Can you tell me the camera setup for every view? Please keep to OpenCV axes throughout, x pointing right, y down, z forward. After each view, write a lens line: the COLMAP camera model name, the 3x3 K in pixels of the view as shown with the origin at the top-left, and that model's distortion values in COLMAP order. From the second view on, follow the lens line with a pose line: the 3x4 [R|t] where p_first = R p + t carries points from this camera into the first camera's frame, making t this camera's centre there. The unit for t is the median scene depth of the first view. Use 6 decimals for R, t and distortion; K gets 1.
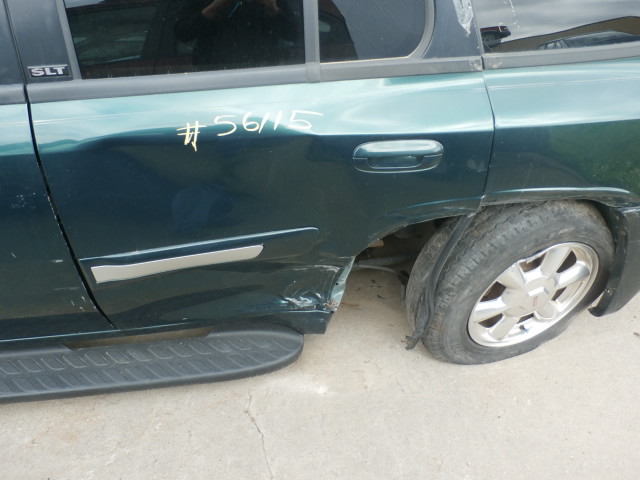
lens RADIAL K [[471.9, 0, 320.0], [0, 471.9, 240.0], [0, 0, 1]] dist [-0.056018, 0.045746]
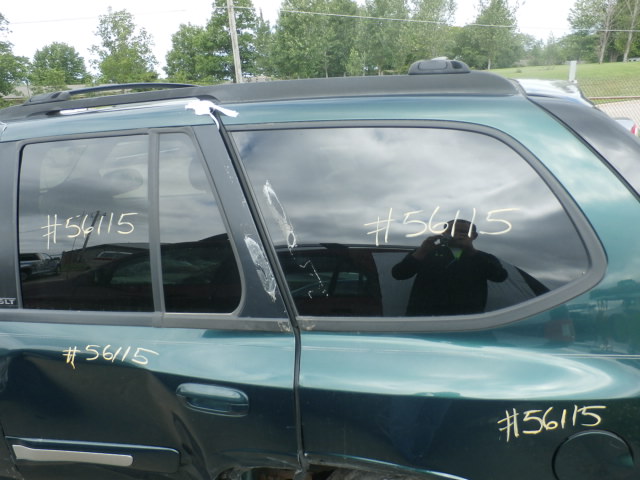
lens RADIAL K [[471.9, 0, 320.0], [0, 471.9, 240.0], [0, 0, 1]] dist [-0.056018, 0.045746]
pose [[0.911529, 0.032961, -0.409914, 0.882786], [-0.186223, 0.921810, -0.339982, -0.207555], [0.366656, 0.386239, 0.846394, 0.016599]]
